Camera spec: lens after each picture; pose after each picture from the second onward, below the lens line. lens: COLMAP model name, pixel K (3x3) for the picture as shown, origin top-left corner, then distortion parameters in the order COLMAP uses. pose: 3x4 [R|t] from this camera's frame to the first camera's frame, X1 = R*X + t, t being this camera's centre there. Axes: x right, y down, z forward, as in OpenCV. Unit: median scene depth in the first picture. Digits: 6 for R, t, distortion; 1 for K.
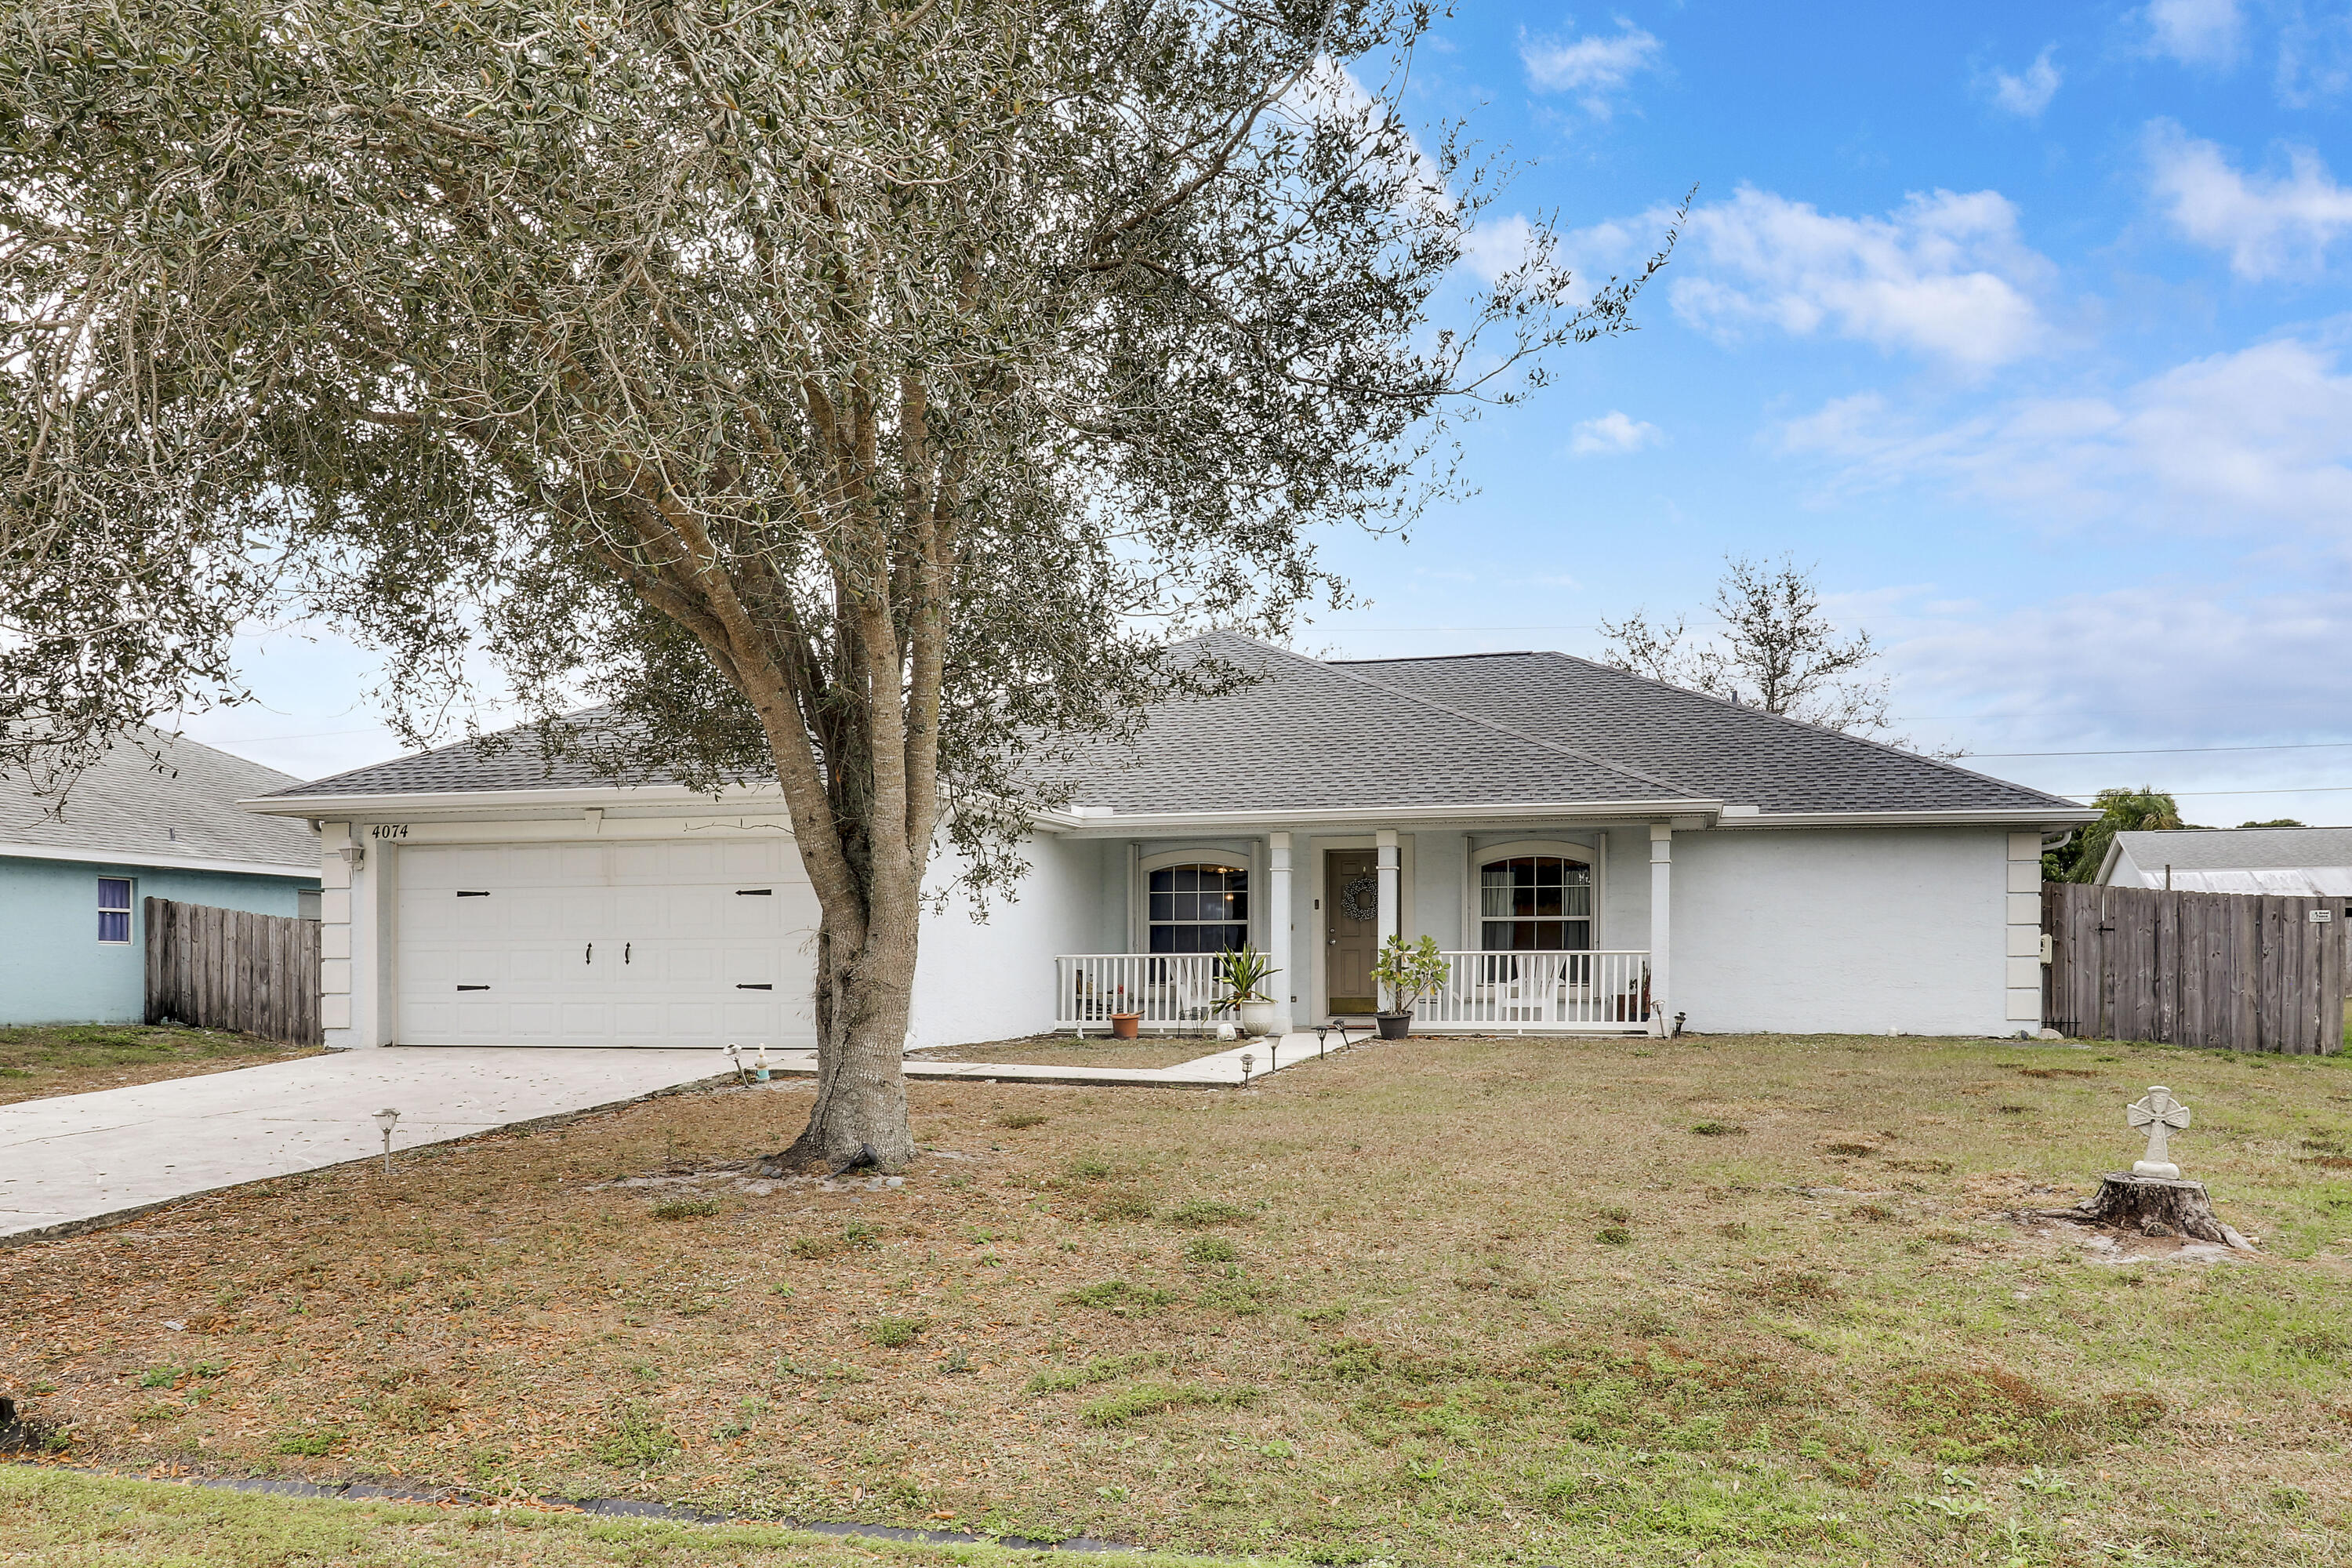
lens RADIAL K [[1105.6, 0, 1191.3], [0, 1105.6, 782.4], [0, 0, 1]] dist [-0.003759, -0.006991]
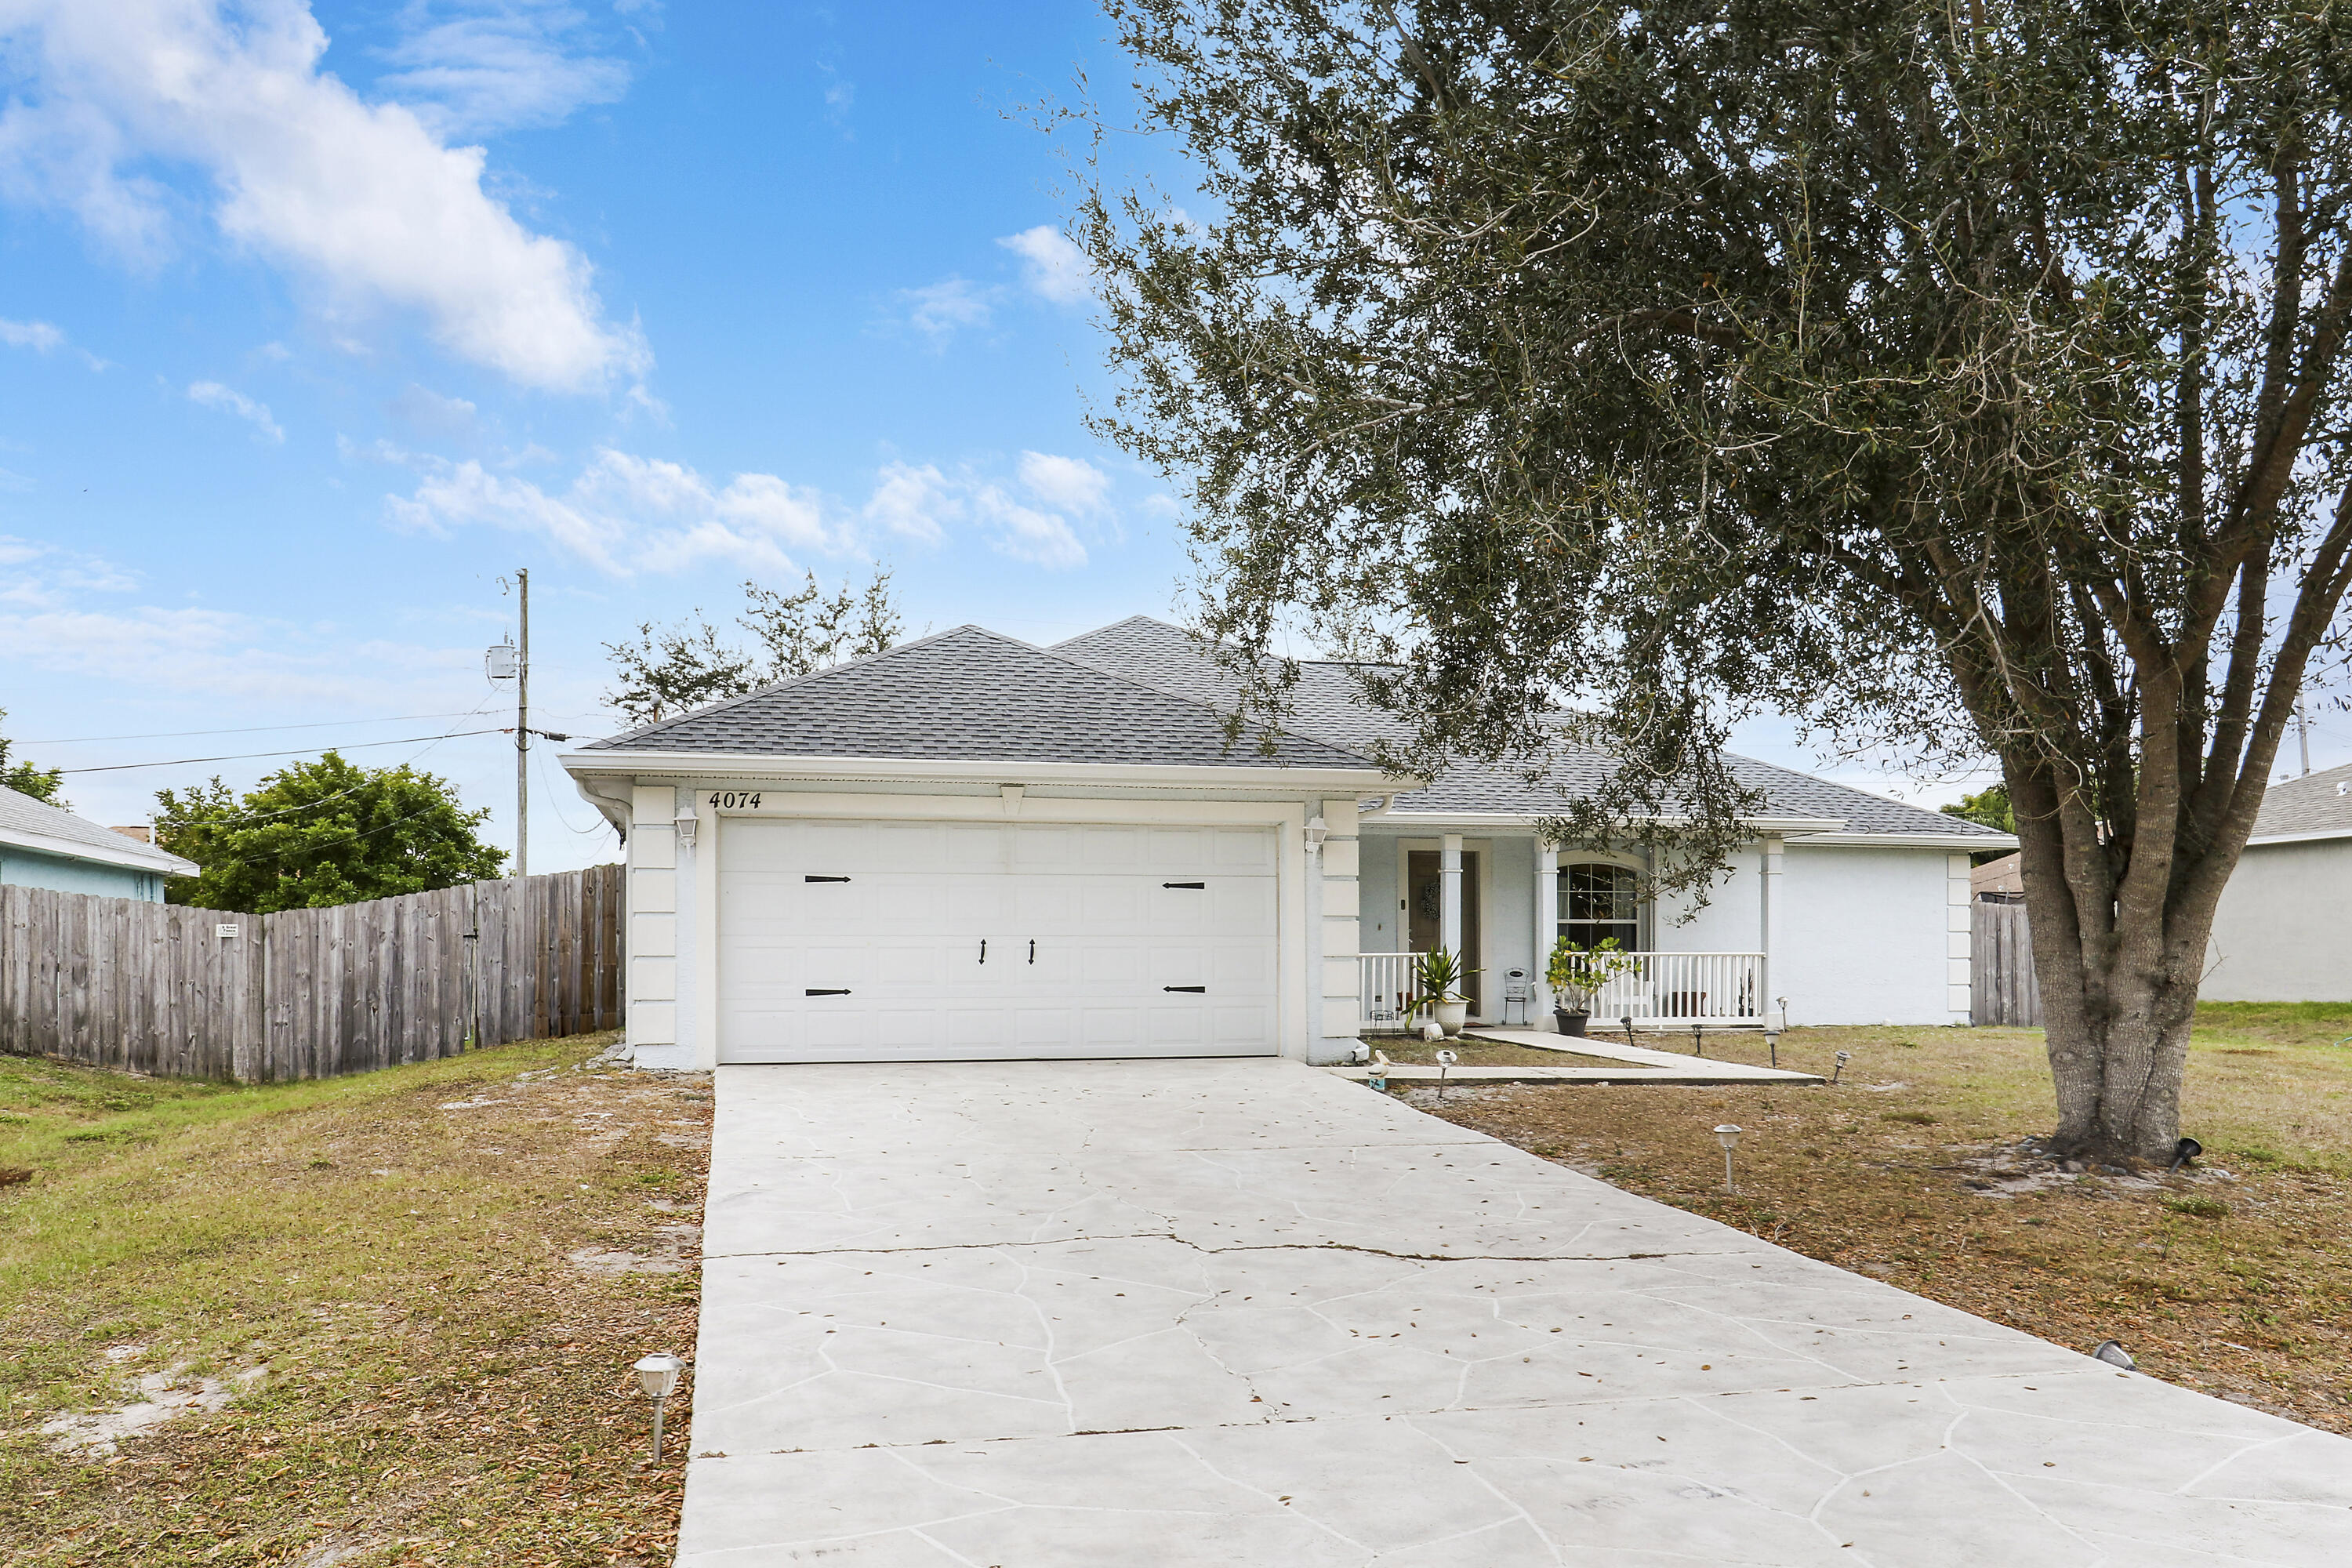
lens RADIAL K [[1154.3, 0, 1177.5], [0, 1154.3, 797.1], [0, 0, 1]] dist [-0.003288, -0.000763]
pose [[0.956851, 0.043298, 0.287335, -0.476550], [-0.049591, 0.998662, 0.014657, 0.009847], [-0.286315, -0.028274, 0.957718, 0.070425]]
